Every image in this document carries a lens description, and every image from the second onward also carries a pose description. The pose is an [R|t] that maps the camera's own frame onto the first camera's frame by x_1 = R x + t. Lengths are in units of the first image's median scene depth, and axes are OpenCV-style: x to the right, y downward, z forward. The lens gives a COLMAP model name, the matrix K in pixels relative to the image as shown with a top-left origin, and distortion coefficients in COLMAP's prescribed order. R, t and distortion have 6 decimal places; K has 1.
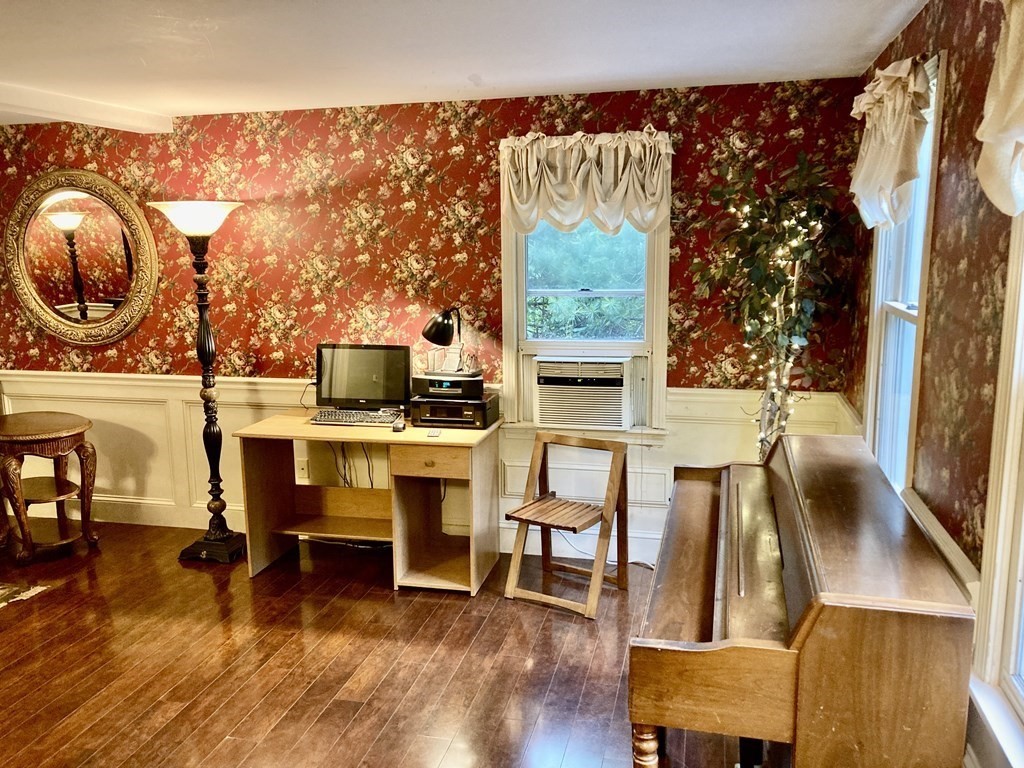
lens RADIAL K [[834.4, 0, 511.7], [0, 834.4, 375.7], [0, 0, 1]] dist [0.009550, 0.005723]
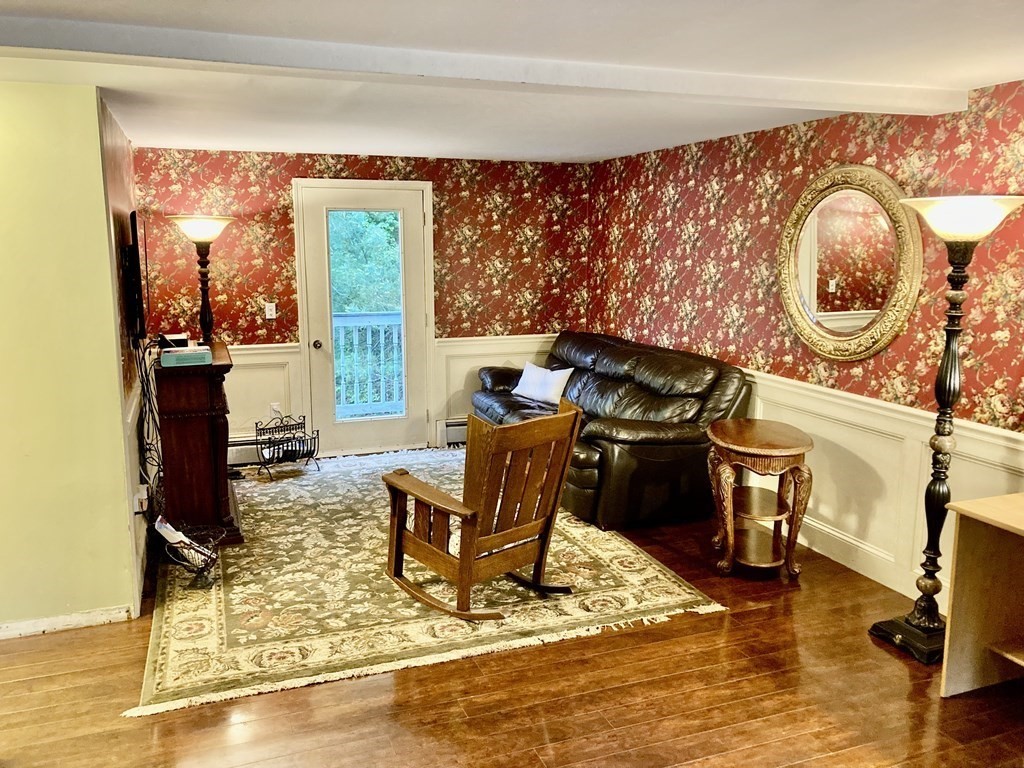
lens RADIAL K [[834.4, 0, 511.7], [0, 834.4, 375.7], [0, 0, 1]] dist [0.009550, 0.005723]
pose [[0.565651, 0.146893, -0.811456, 0.033252], [-0.145543, 0.986344, 0.077096, -0.039521], [0.811699, 0.074492, 0.579306, 0.202252]]
